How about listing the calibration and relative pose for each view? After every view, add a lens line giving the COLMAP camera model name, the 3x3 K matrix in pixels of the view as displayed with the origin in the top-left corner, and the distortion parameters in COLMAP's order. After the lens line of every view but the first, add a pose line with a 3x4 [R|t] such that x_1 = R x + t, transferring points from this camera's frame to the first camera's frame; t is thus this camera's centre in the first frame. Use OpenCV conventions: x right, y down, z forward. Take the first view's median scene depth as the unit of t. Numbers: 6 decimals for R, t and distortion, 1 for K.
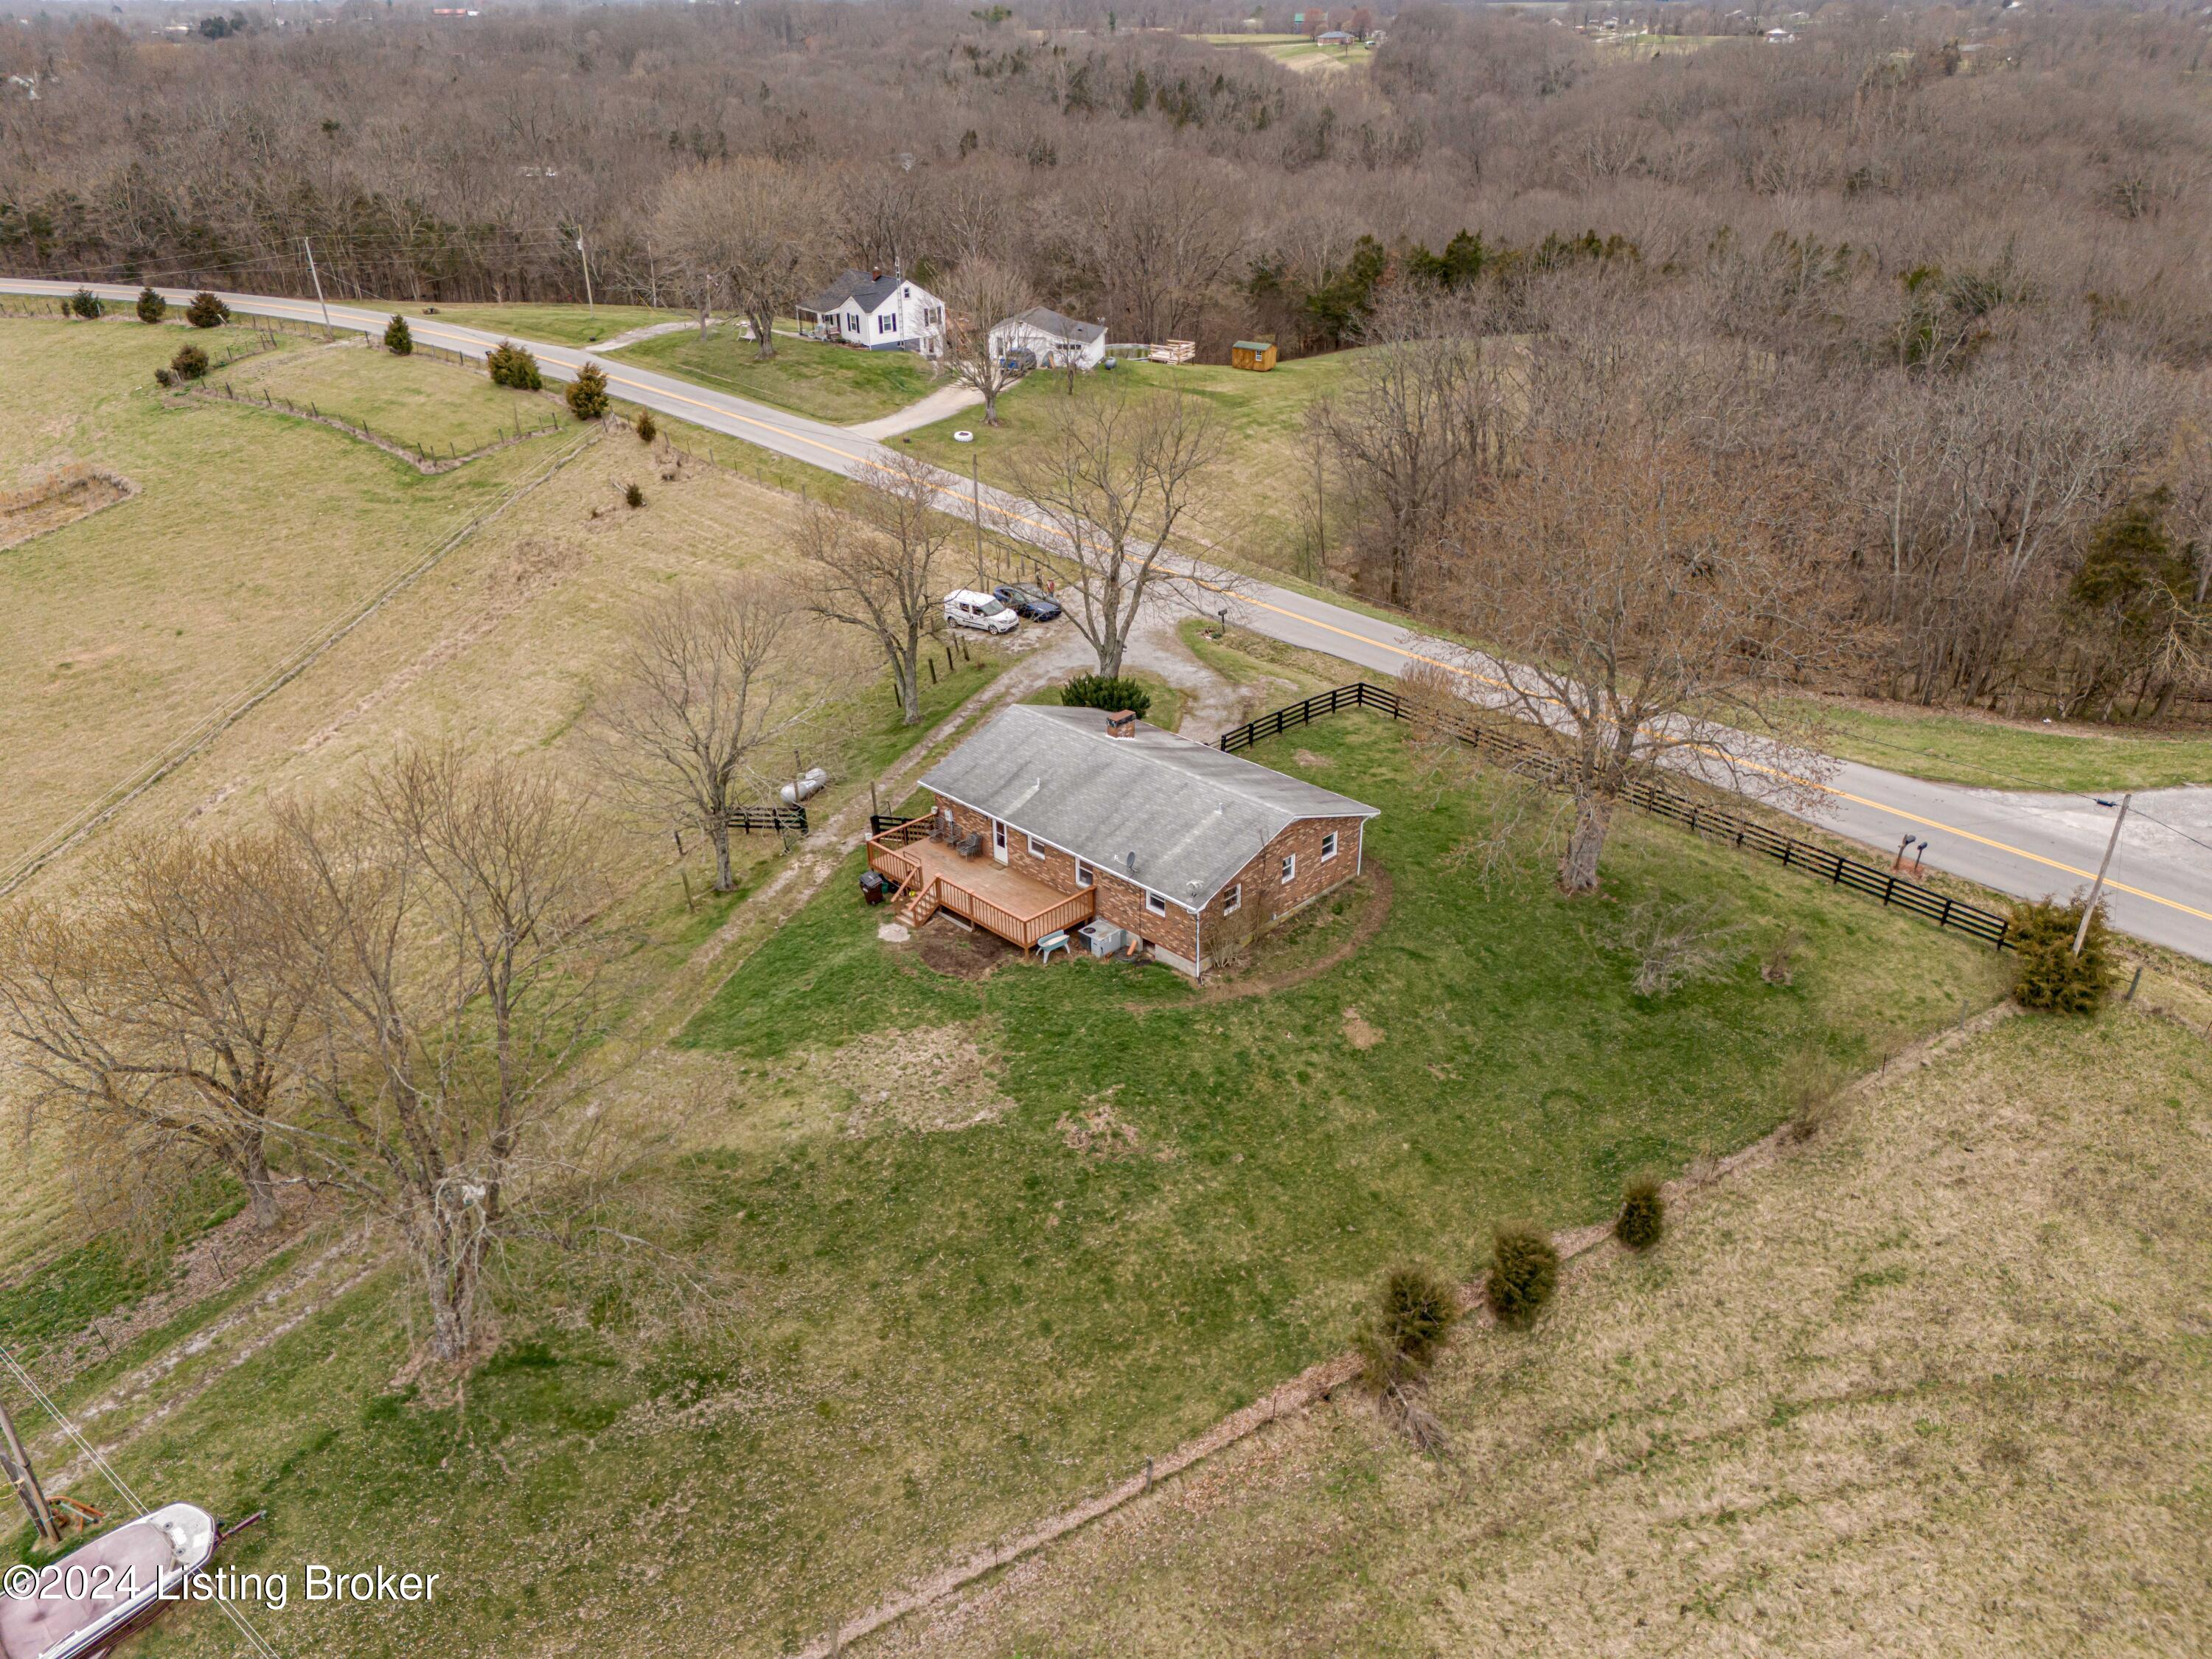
lens RADIAL K [[1626.8, 0, 1114.1], [0, 1626.8, 833.6], [0, 0, 1]] dist [0.074831, -0.071477]
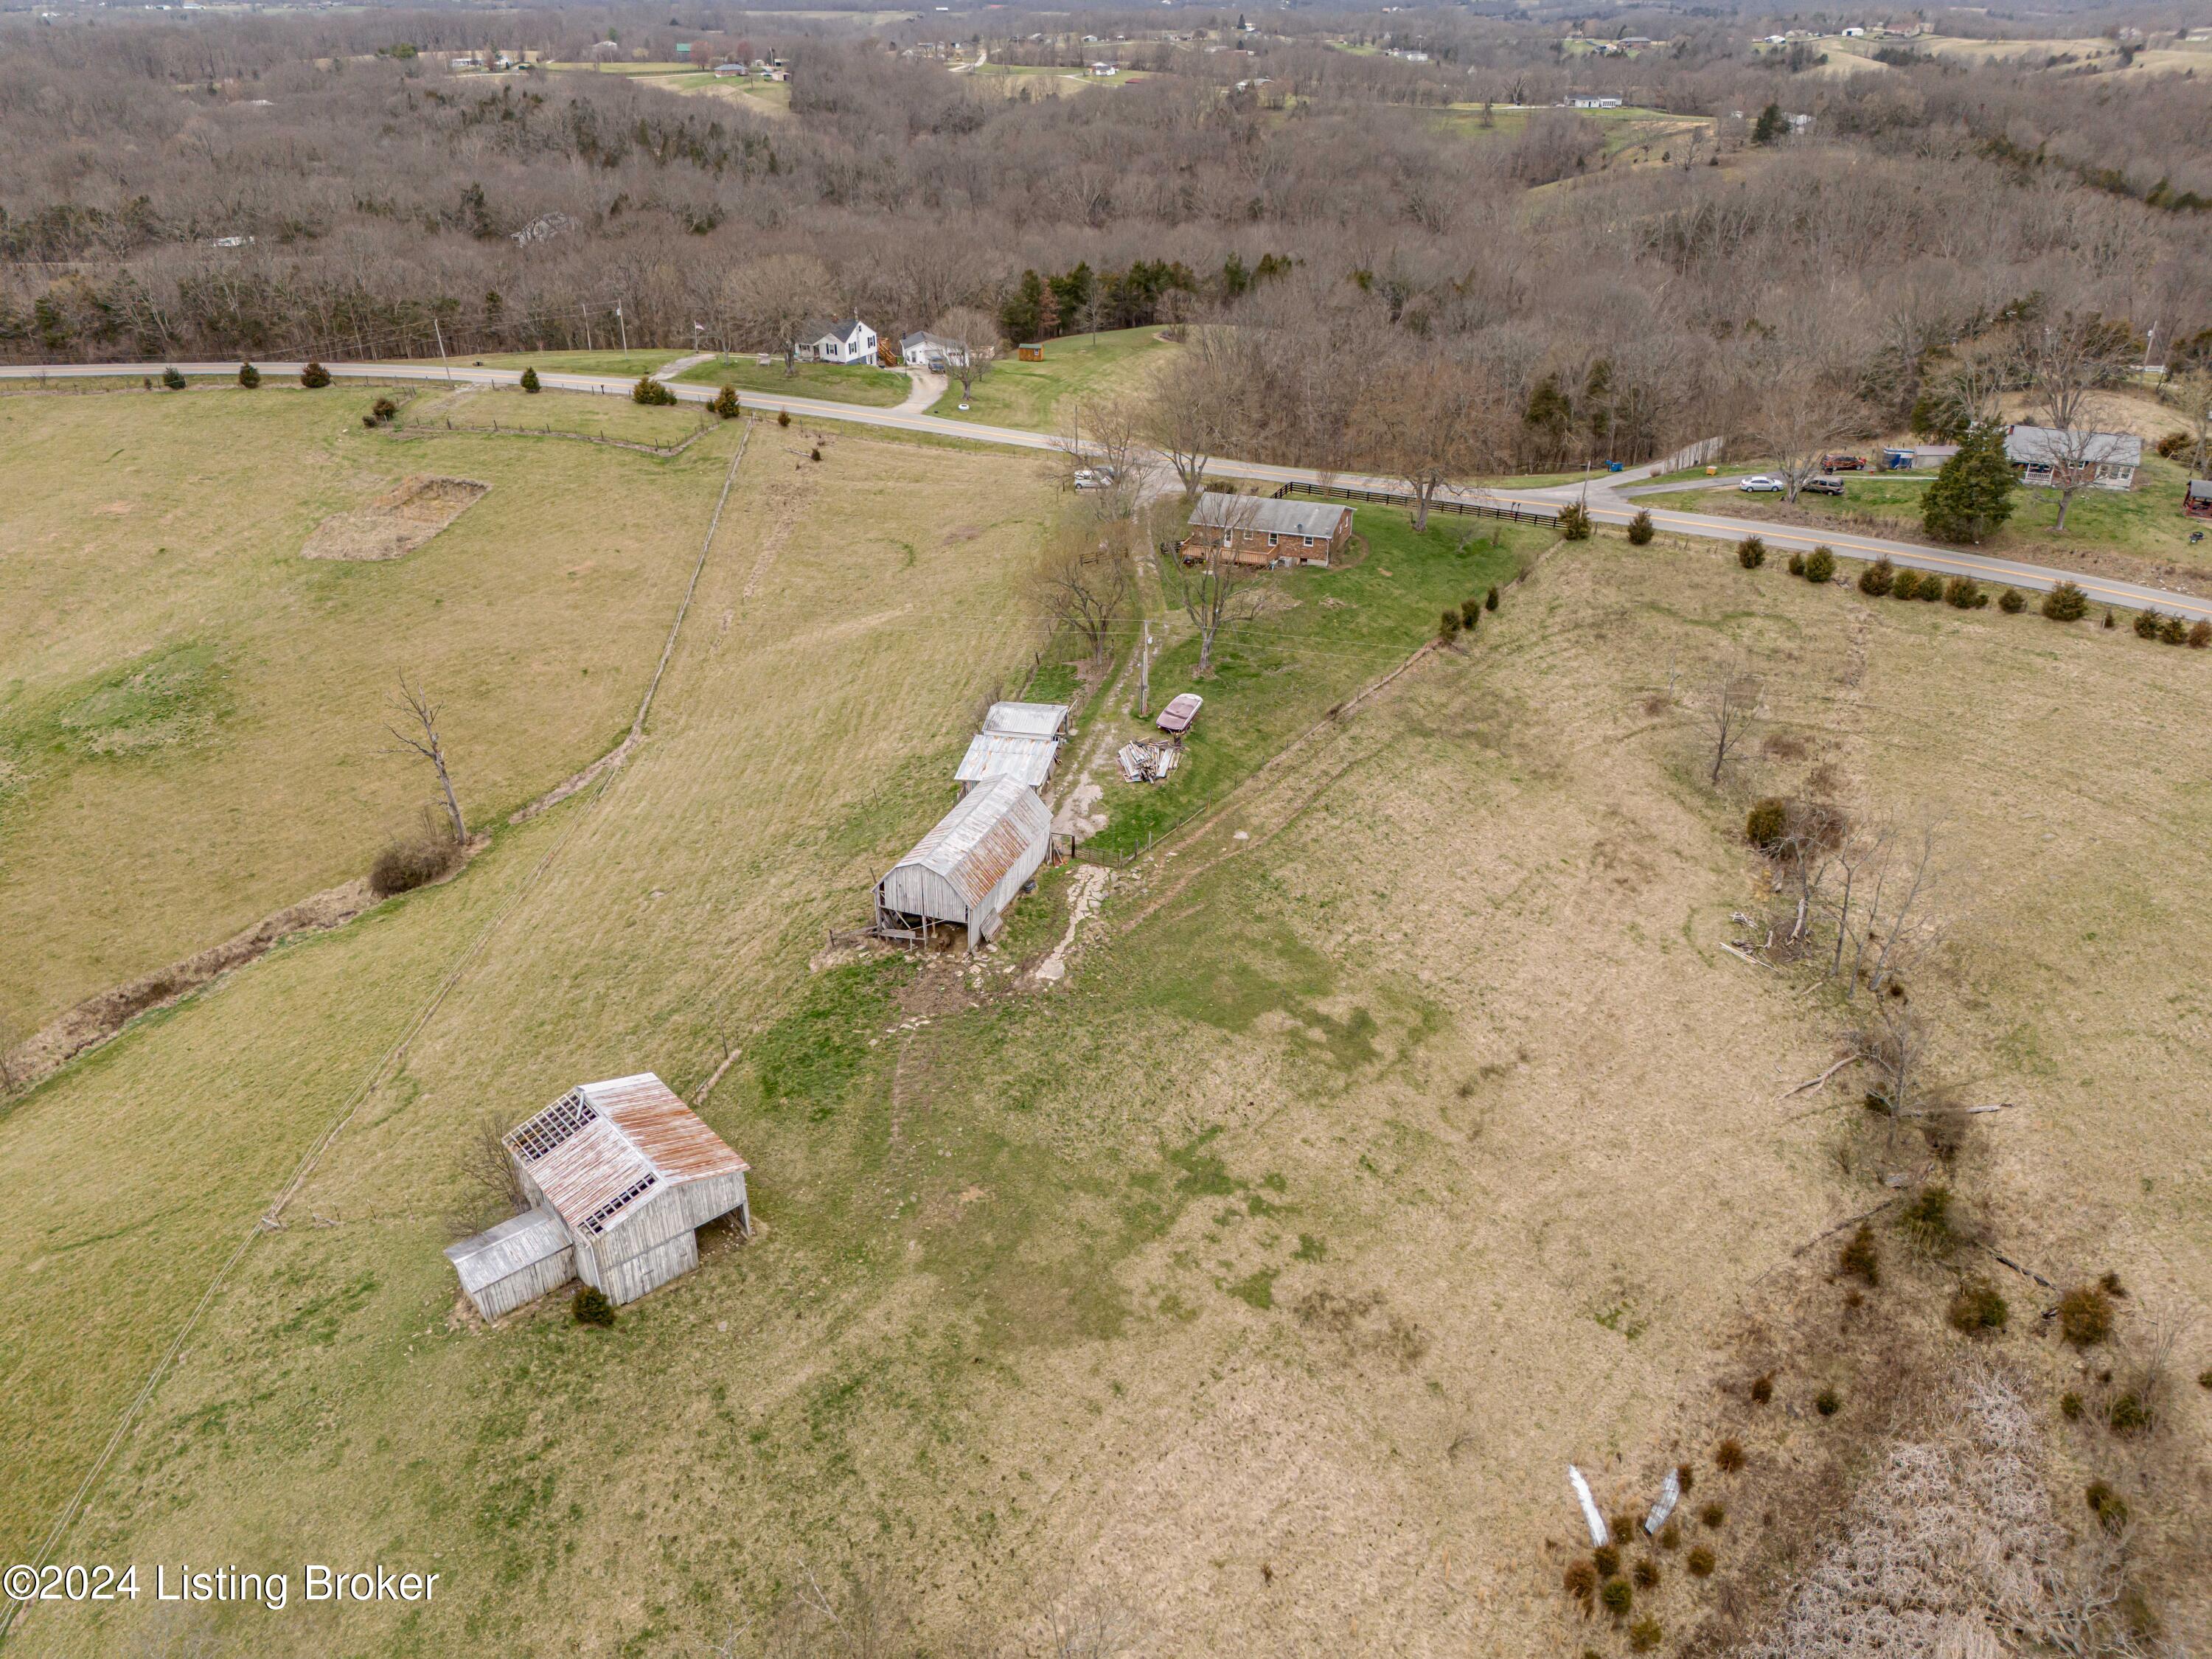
lens RADIAL K [[1626.8, 0, 1114.1], [0, 1626.8, 833.6], [0, 0, 1]] dist [0.074831, -0.071477]
pose [[0.921232, -0.176818, 0.346506, -0.912848], [0.175472, 0.983843, 0.035528, 0.256867], [-0.347190, 0.028073, 0.937375, -1.021945]]
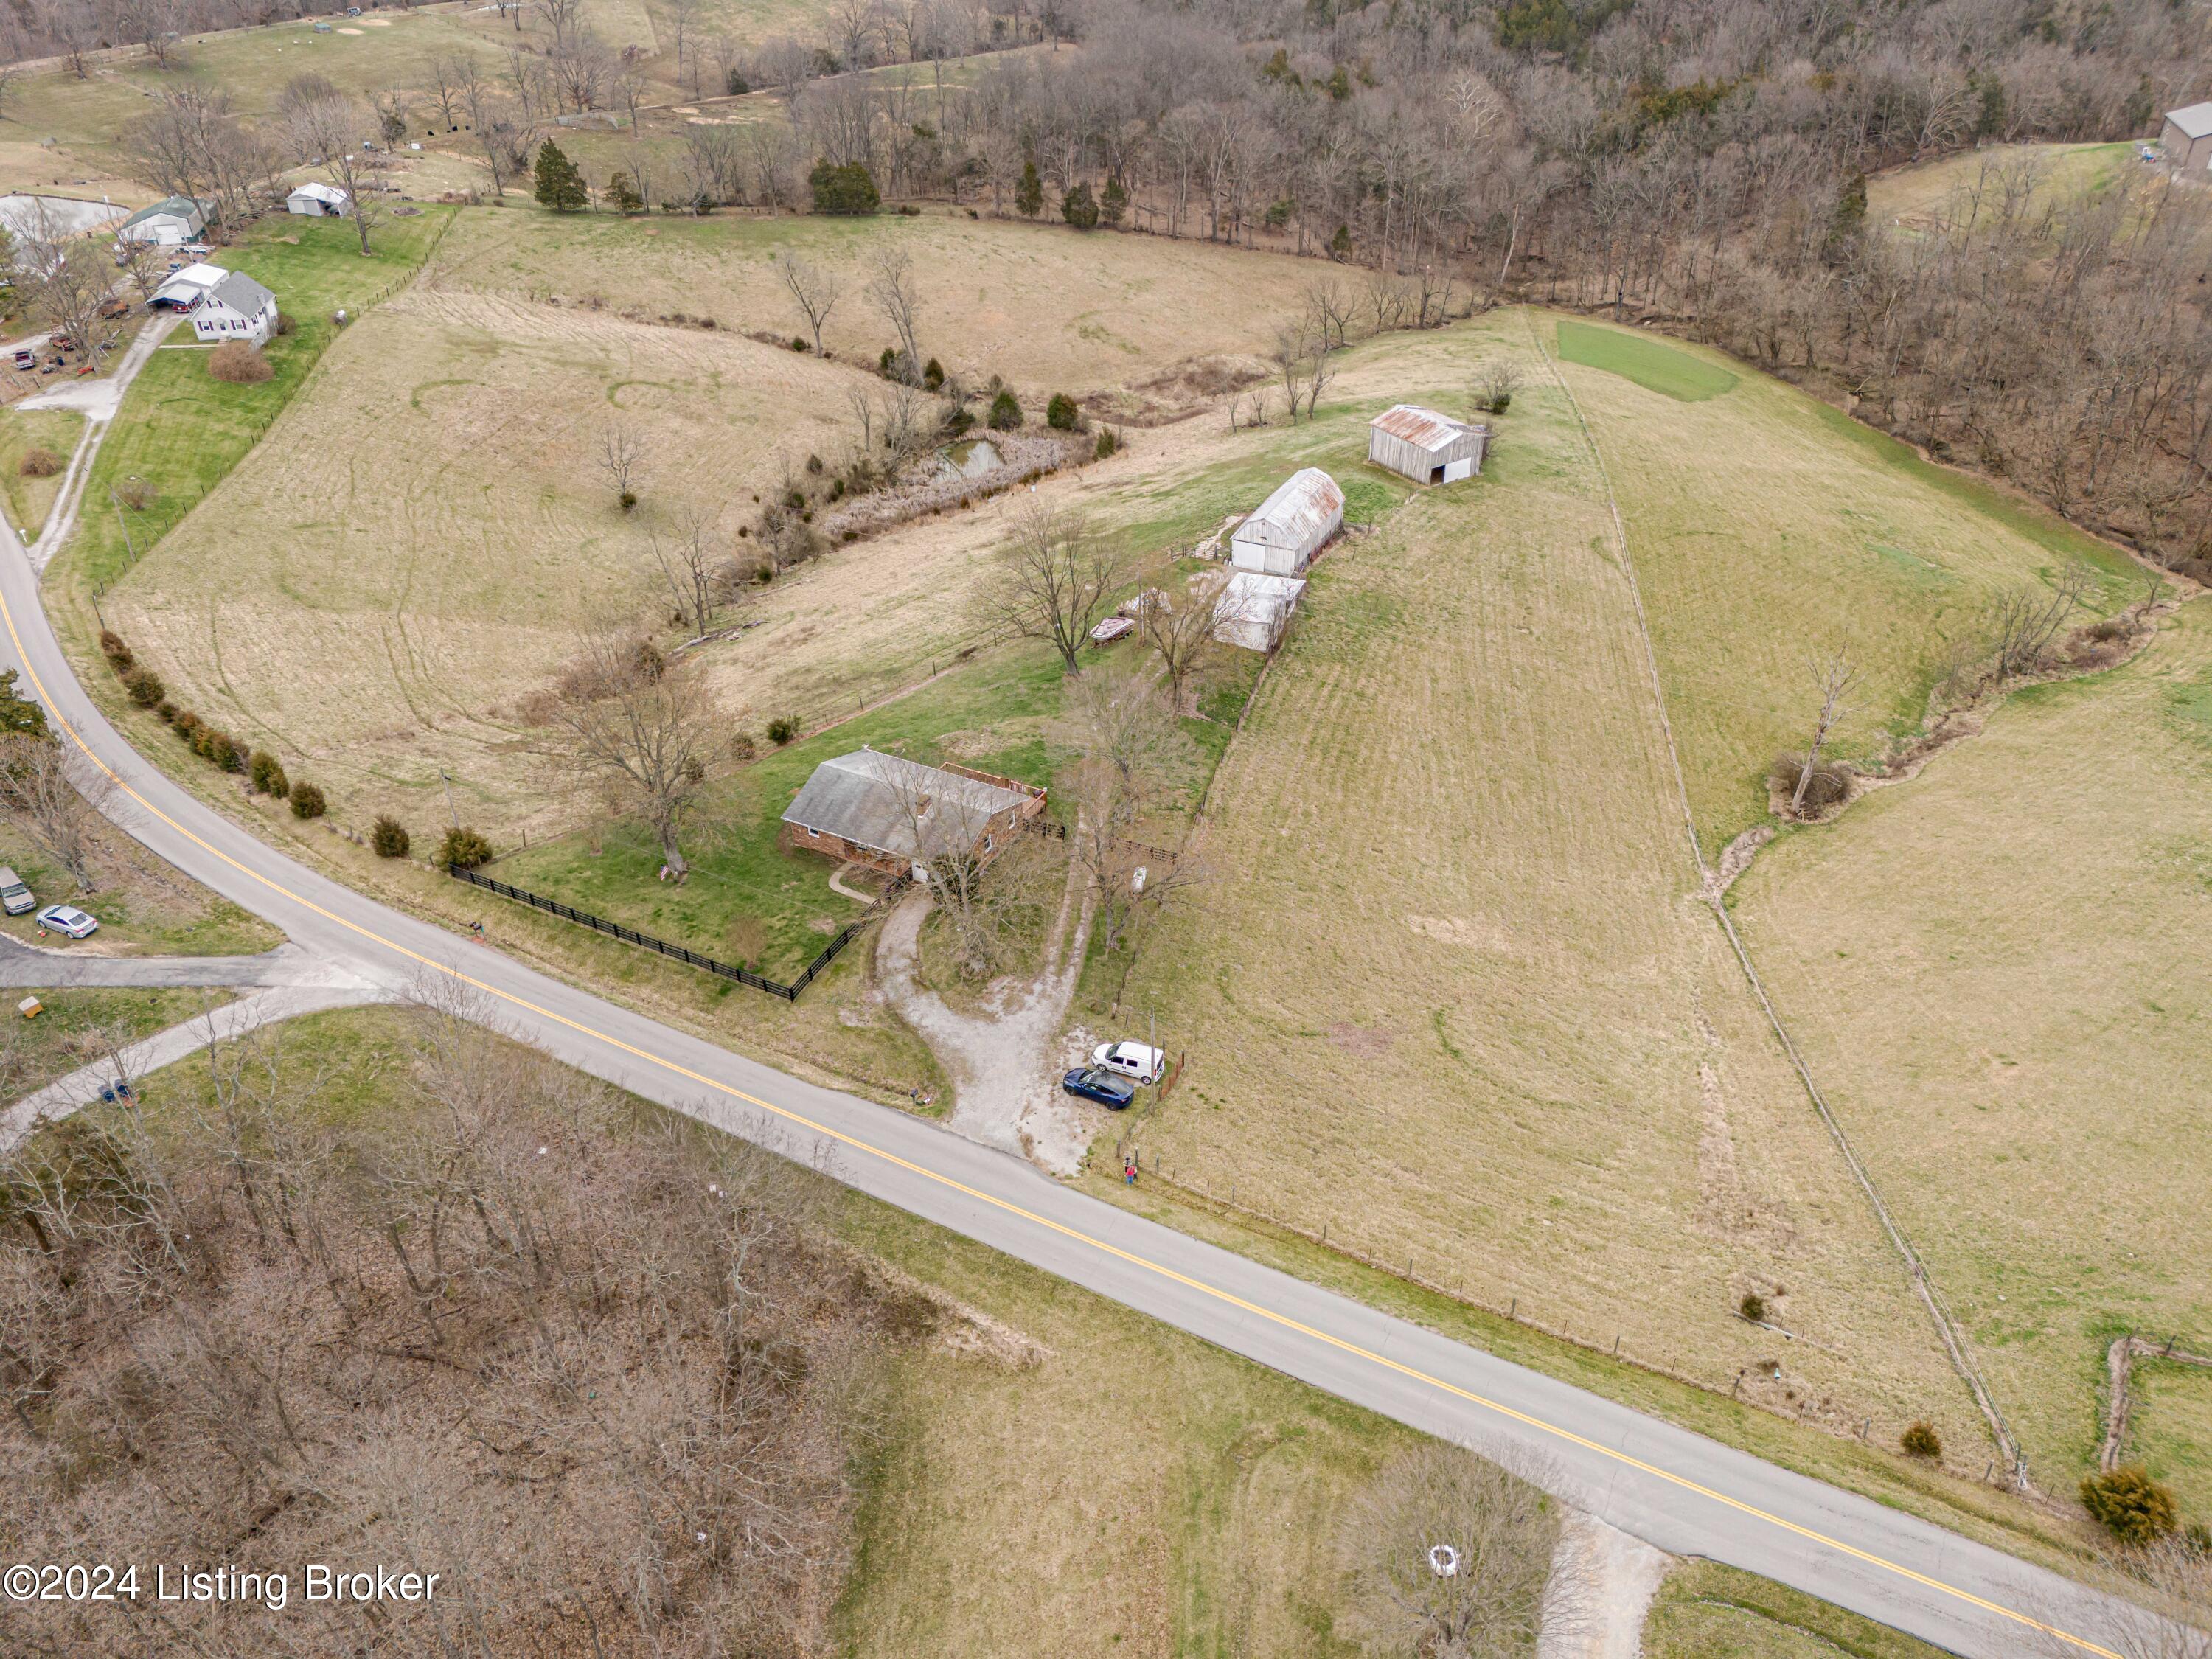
lens RADIAL K [[1575.4, 0, 1106.0], [0, 1575.4, 829.5], [0, 0, 1]] dist [0.066428, -0.059334]
pose [[-0.958966, 0.190344, -0.210127, 0.137526], [-0.103032, 0.456503, 0.883736, -1.231391], [0.264137, 0.869123, -0.418159, 1.369856]]
